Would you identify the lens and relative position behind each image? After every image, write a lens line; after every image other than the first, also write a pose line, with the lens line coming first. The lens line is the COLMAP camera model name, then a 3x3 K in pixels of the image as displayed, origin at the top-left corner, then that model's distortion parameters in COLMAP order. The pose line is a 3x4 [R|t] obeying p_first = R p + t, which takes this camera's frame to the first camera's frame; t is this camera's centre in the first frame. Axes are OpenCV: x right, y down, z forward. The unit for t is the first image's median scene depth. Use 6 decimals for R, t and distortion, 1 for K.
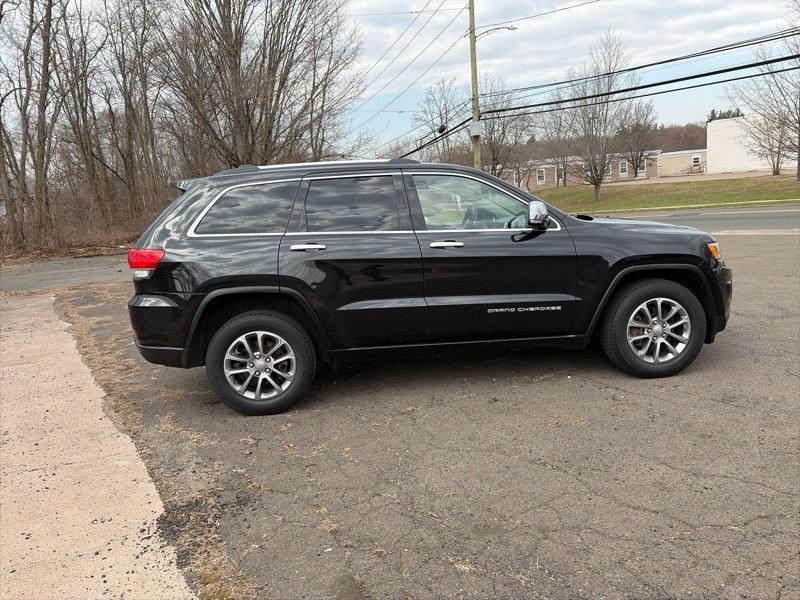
lens RADIAL K [[600.8, 0, 403.0], [0, 600.8, 296.2], [0, 0, 1]] dist [0.043782, -0.033719]
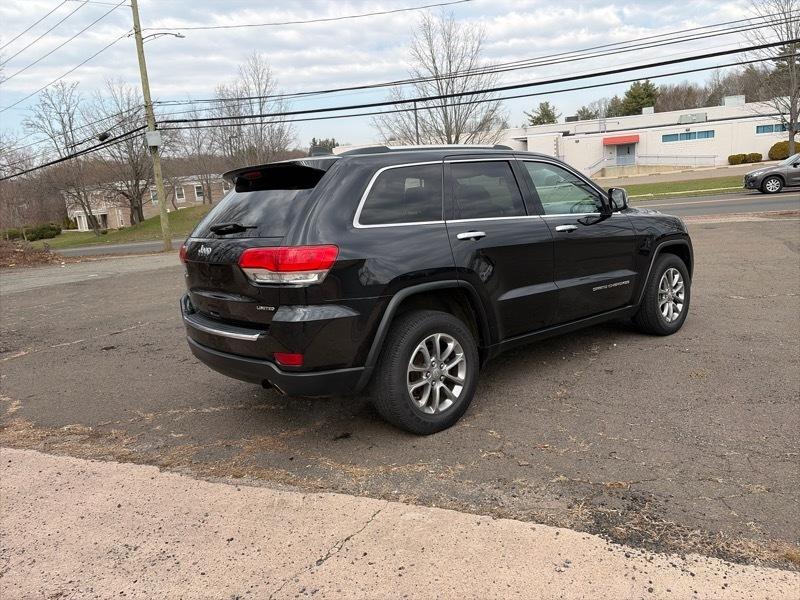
lens RADIAL K [[600.8, 0, 403.2], [0, 600.8, 294.1], [0, 0, 1]] dist [0.043782, -0.033719]
pose [[0.821444, -0.089150, 0.563278, -0.736920], [0.108941, 0.994047, -0.001543, -0.002467], [-0.559788, 0.062631, 0.826266, 0.302005]]
